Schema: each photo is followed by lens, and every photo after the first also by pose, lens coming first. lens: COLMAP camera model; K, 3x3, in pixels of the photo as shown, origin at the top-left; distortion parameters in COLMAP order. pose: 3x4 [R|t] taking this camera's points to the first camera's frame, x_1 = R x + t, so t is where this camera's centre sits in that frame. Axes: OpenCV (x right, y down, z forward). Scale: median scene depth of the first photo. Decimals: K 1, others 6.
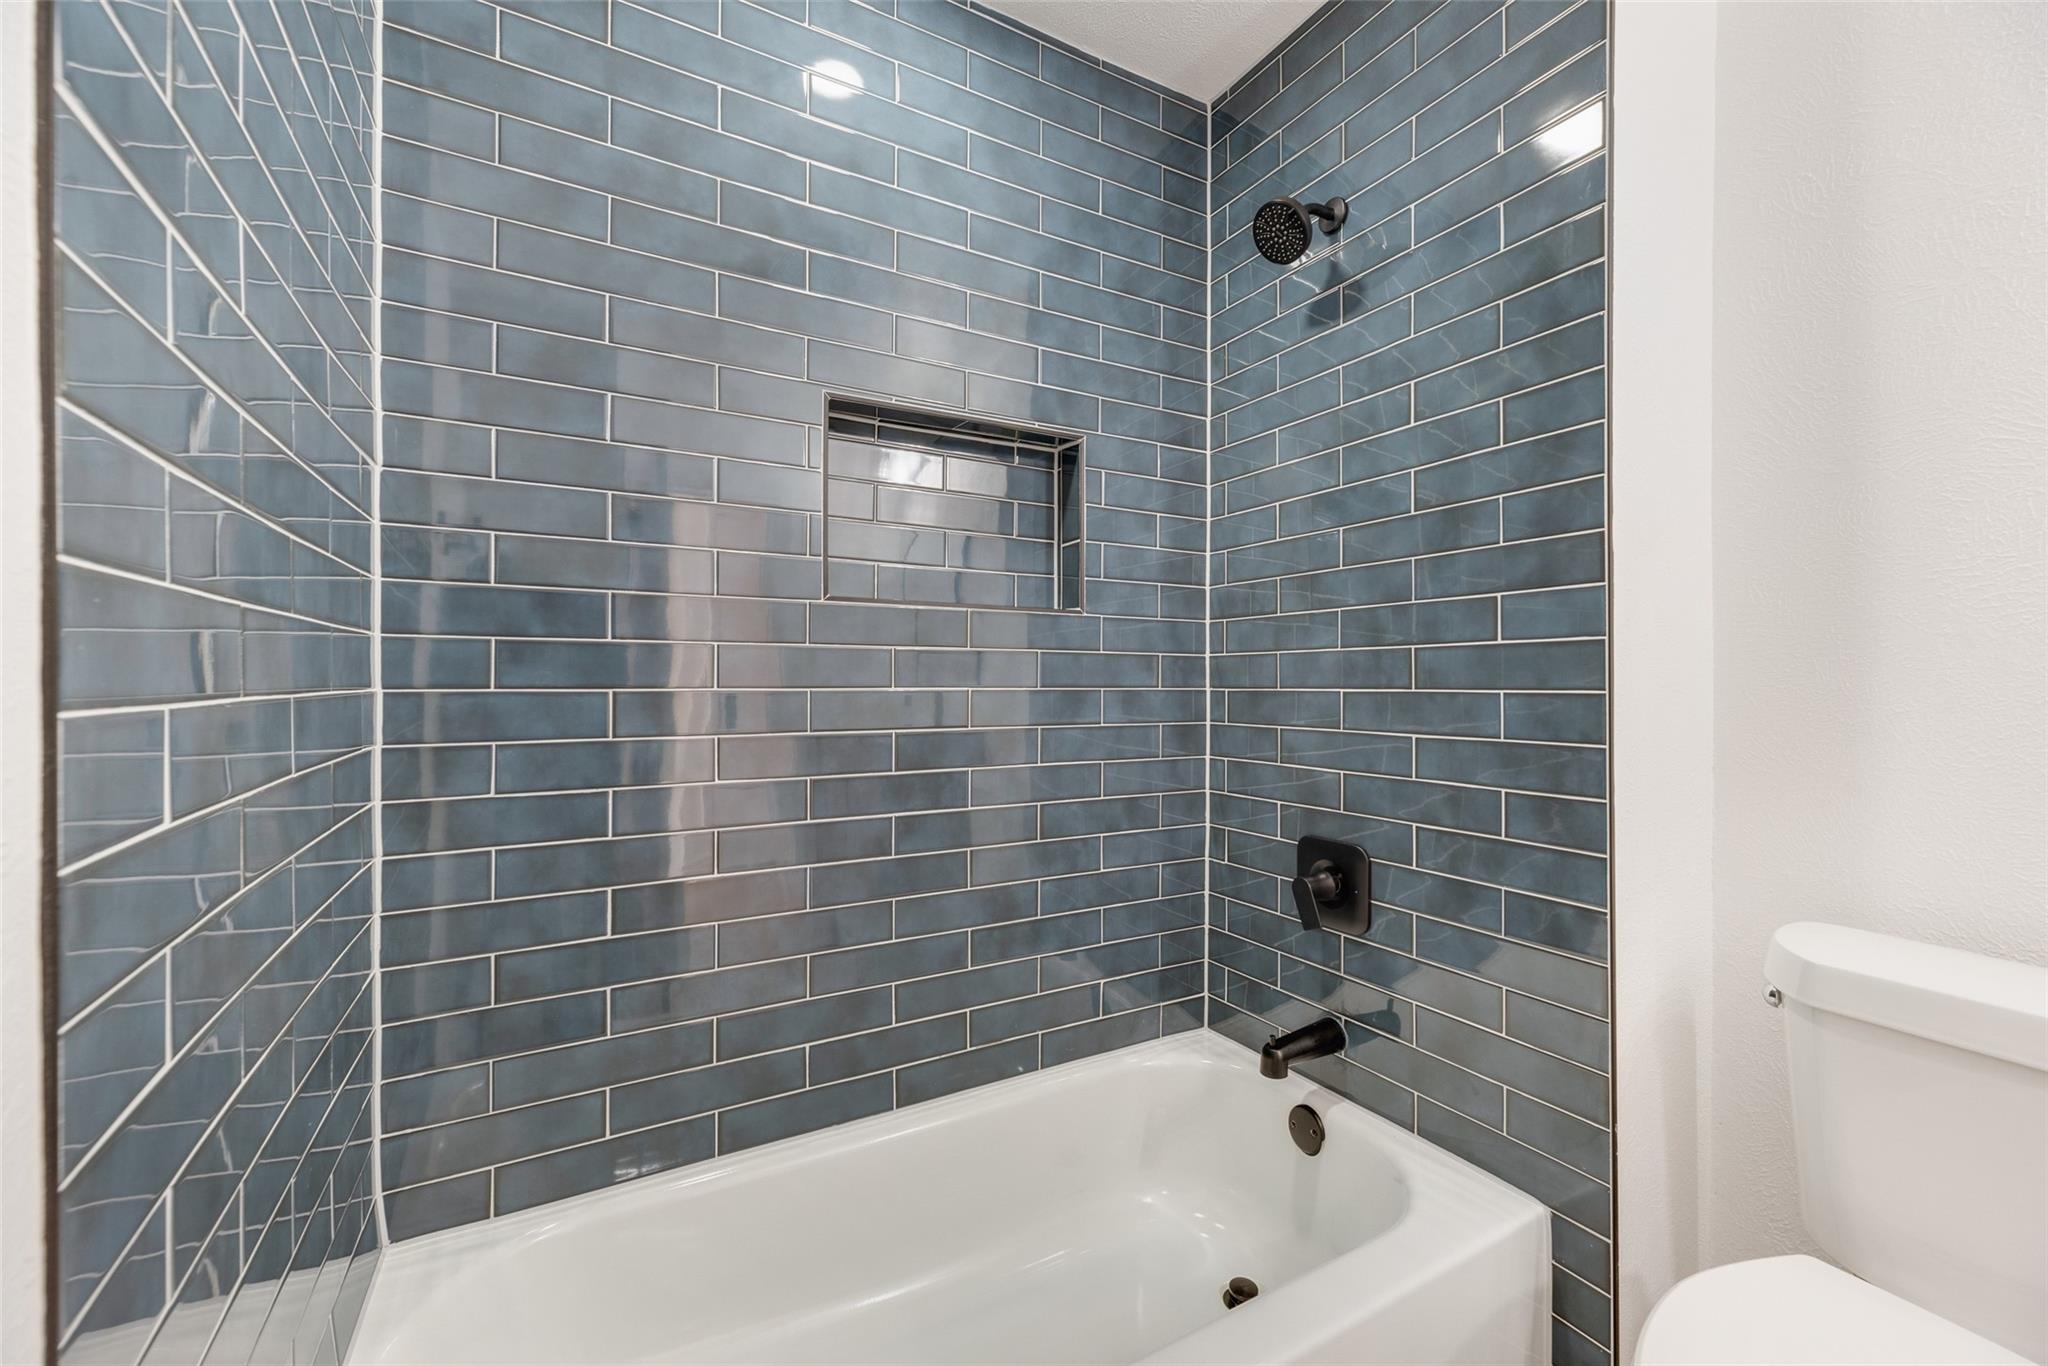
lens RADIAL K [[829.6, 0, 1018.8], [0, 829.6, 669.9], [0, 0, 1]] dist [0.000551, -0.000693]
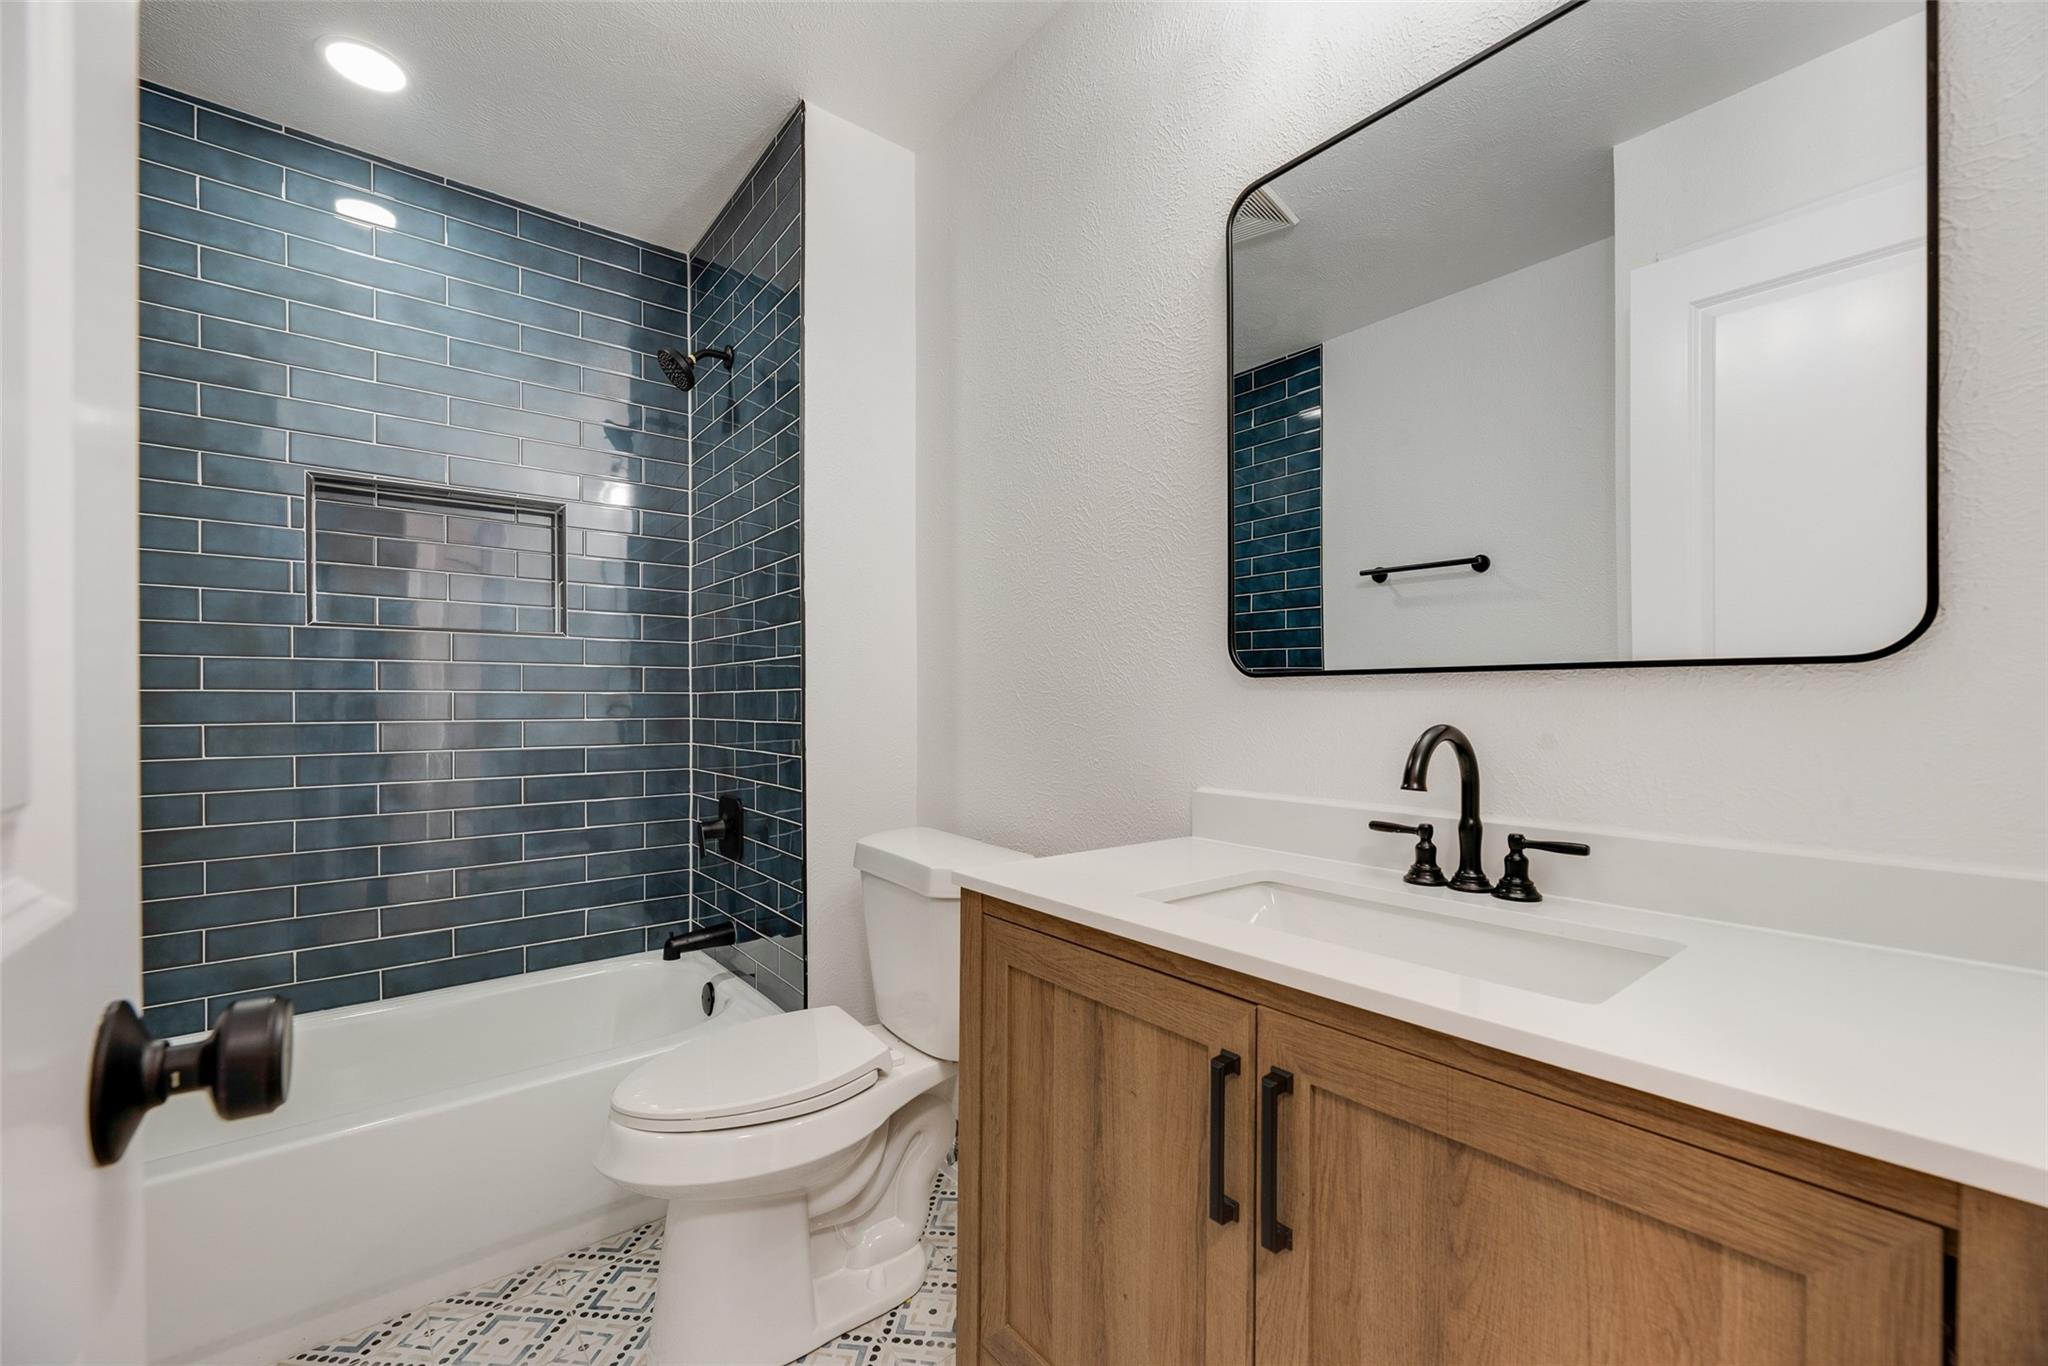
lens RADIAL K [[829.6, 0, 1032.1], [0, 829.6, 698.9], [0, 0, 1]] dist [0.000551, -0.000693]
pose [[0.987117, -0.004865, 0.159929, 0.629367], [0.002586, 0.999892, 0.014451, 0.016073], [-0.159982, -0.013851, 0.987023, -0.465301]]
